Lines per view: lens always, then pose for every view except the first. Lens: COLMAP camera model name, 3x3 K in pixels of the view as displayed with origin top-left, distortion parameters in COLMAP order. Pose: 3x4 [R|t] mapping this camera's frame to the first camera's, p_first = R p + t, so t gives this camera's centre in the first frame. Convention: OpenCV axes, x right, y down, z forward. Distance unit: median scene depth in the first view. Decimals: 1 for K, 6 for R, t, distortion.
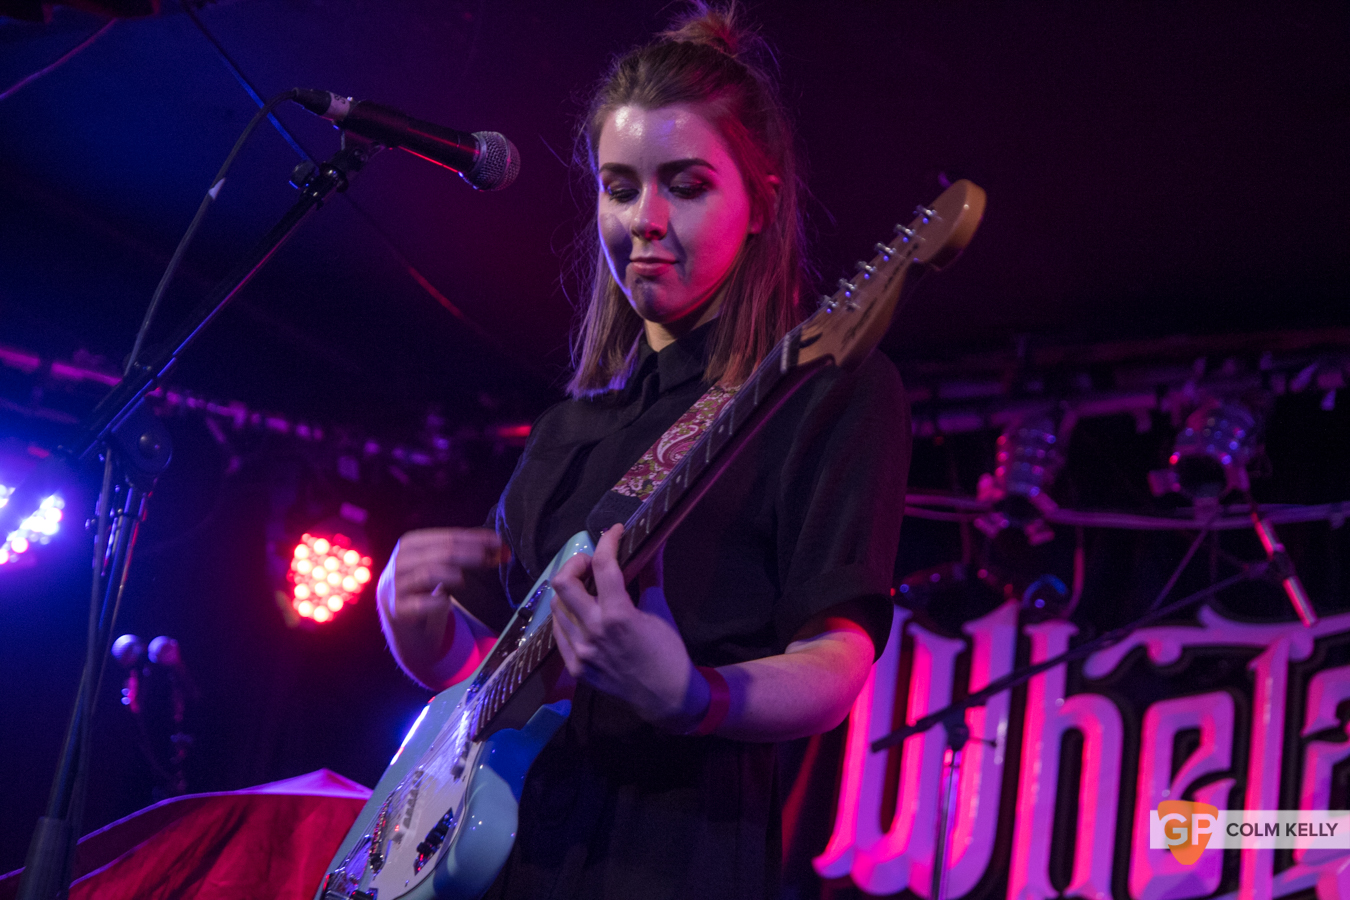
lens RADIAL K [[2409.9, 0, 652.4], [0, 2409.9, 440.3], [0, 0, 1]] dist [0.213869, 0.000000]
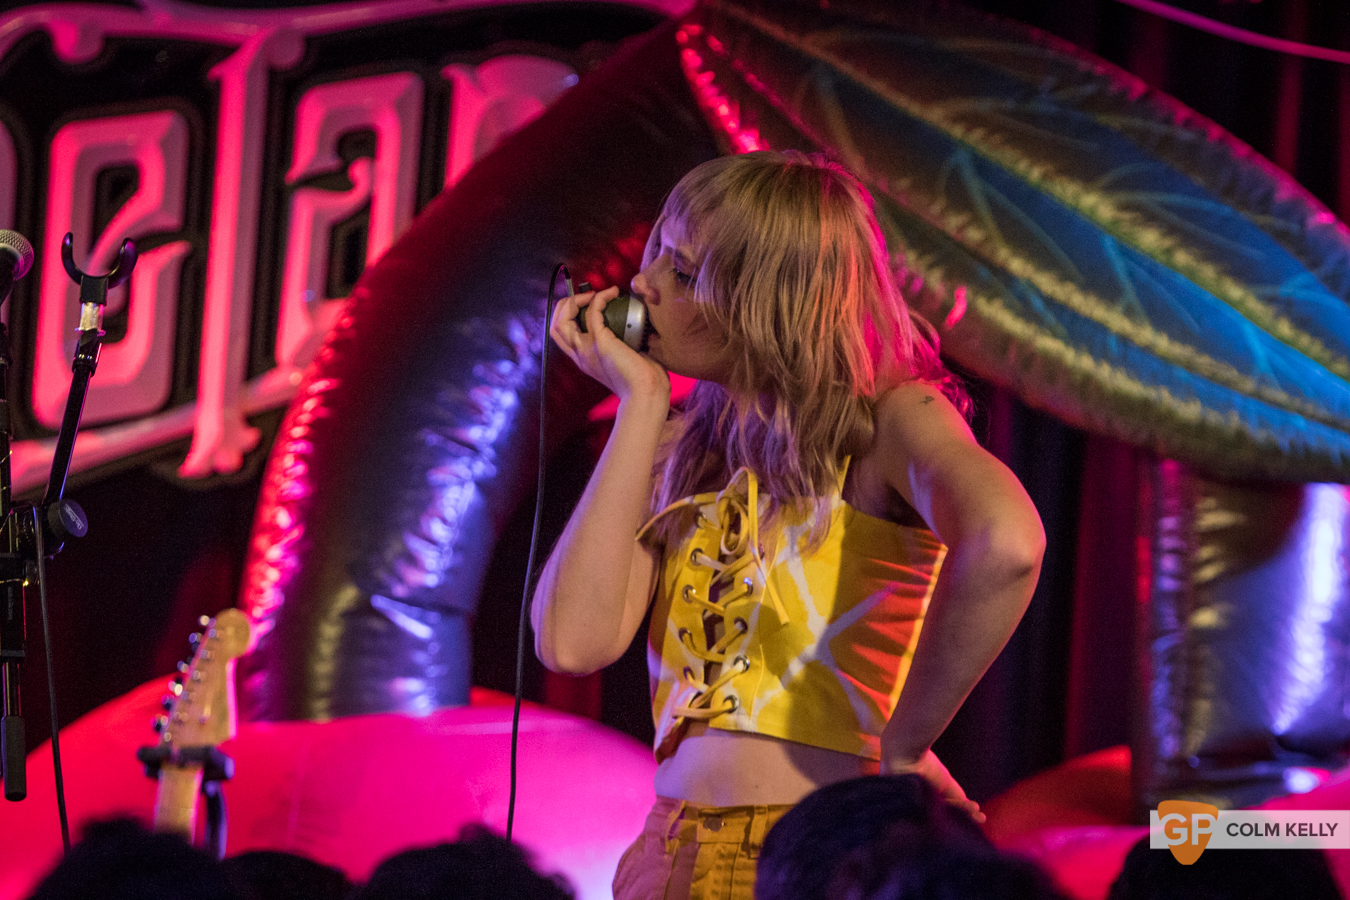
lens RADIAL K [[9481.4, 0, 674.8], [0, 9481.4, 445.5], [0, 0, 1]] dist [0.126594, 0.000000]
pose [[0.872883, -0.113552, 0.474534, -0.859262], [-0.082300, 0.924346, 0.372574, -0.765561], [-0.480940, -0.364267, 0.797500, -1.131433]]
